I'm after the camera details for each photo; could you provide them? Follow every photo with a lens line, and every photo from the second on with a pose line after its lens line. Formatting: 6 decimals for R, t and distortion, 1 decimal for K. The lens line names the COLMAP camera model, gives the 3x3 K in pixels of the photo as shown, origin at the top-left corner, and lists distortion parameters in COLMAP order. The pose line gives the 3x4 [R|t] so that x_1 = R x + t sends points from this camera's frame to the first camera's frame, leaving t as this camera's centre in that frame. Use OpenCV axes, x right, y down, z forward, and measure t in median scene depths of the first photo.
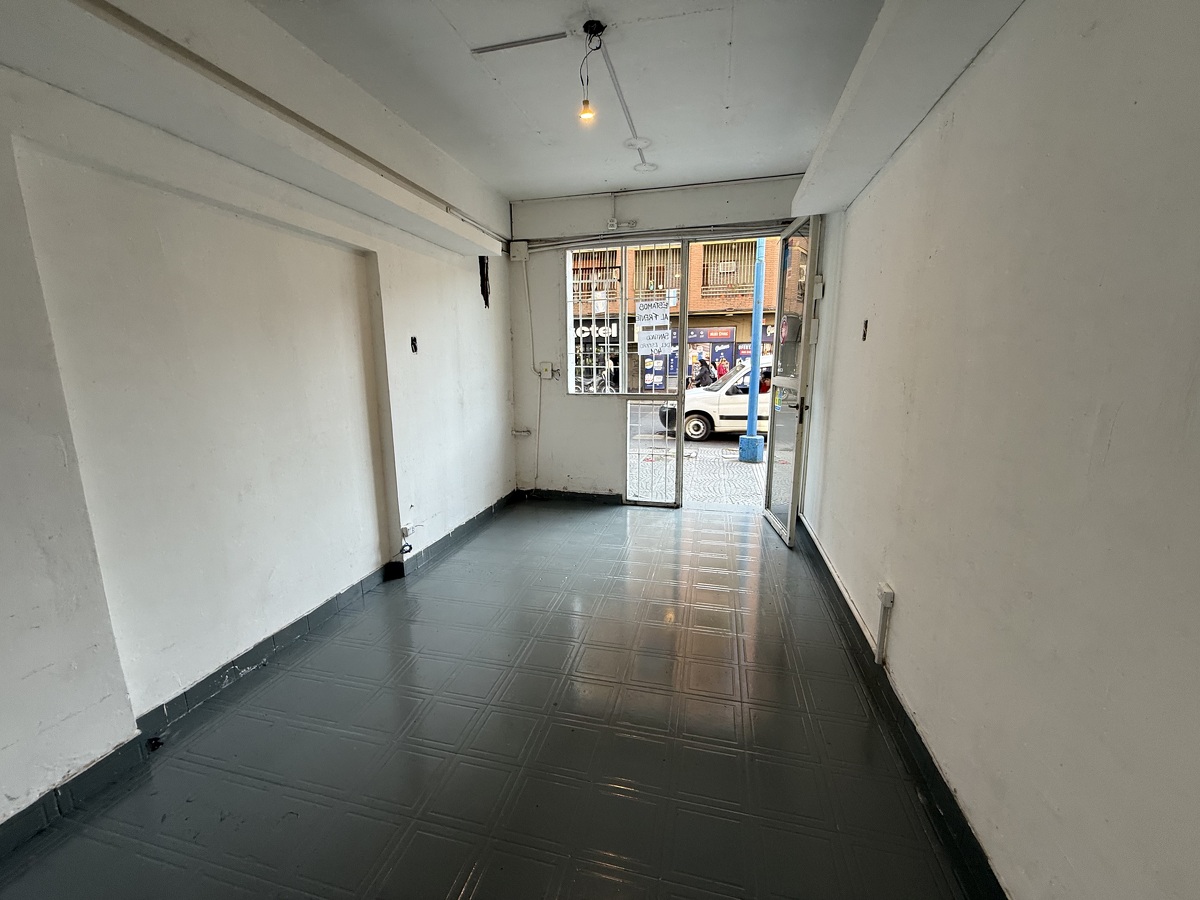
lens RADIAL K [[477.7, 0, 600.0], [0, 477.7, 450.0], [0, 0, 1]] dist [-0.001965, -0.000272]
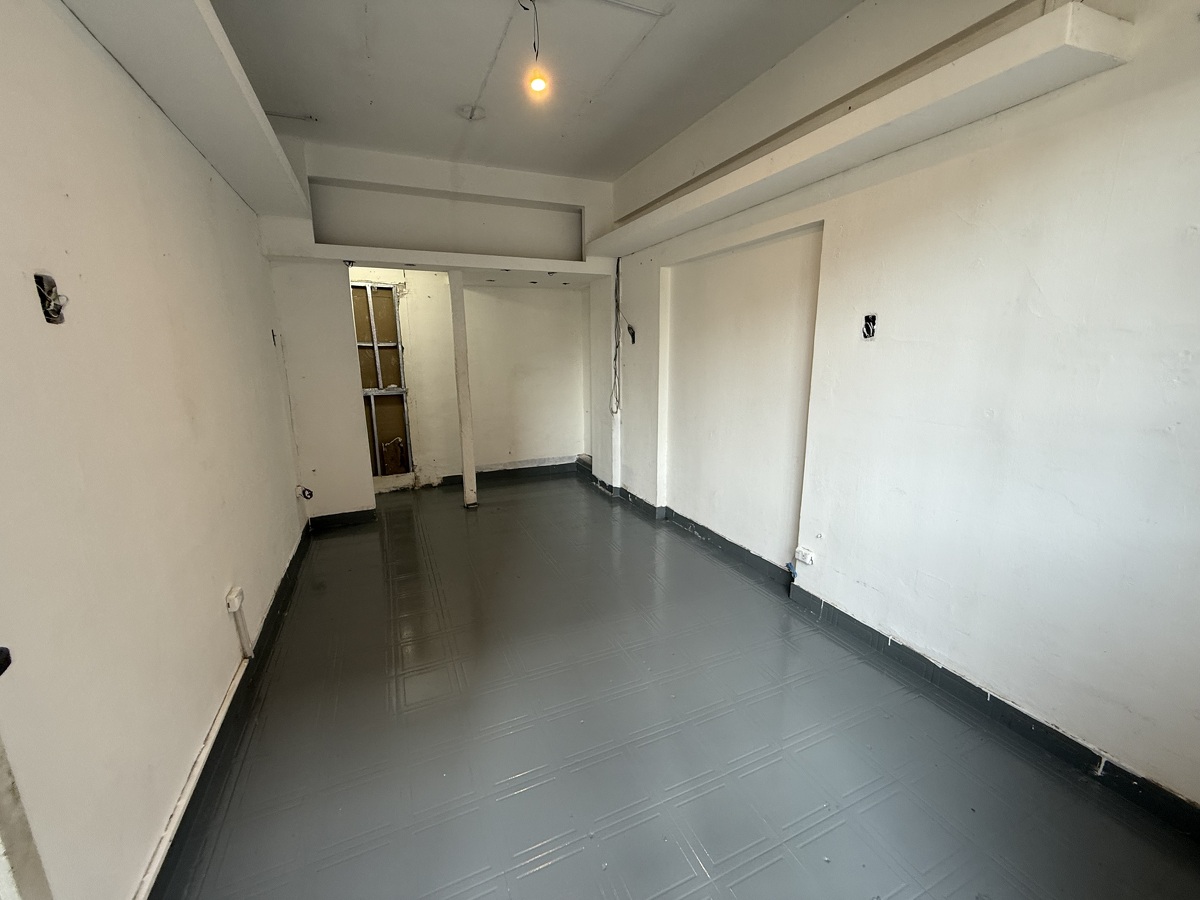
lens RADIAL K [[477.7, 0, 600.0], [0, 477.7, 450.0], [0, 0, 1]] dist [-0.001965, -0.000272]
pose [[-0.789688, 0.137829, -0.597826, 0.402151], [-0.098651, 0.933231, 0.345469, -0.291818], [0.605525, 0.331789, -0.723364, 1.521093]]
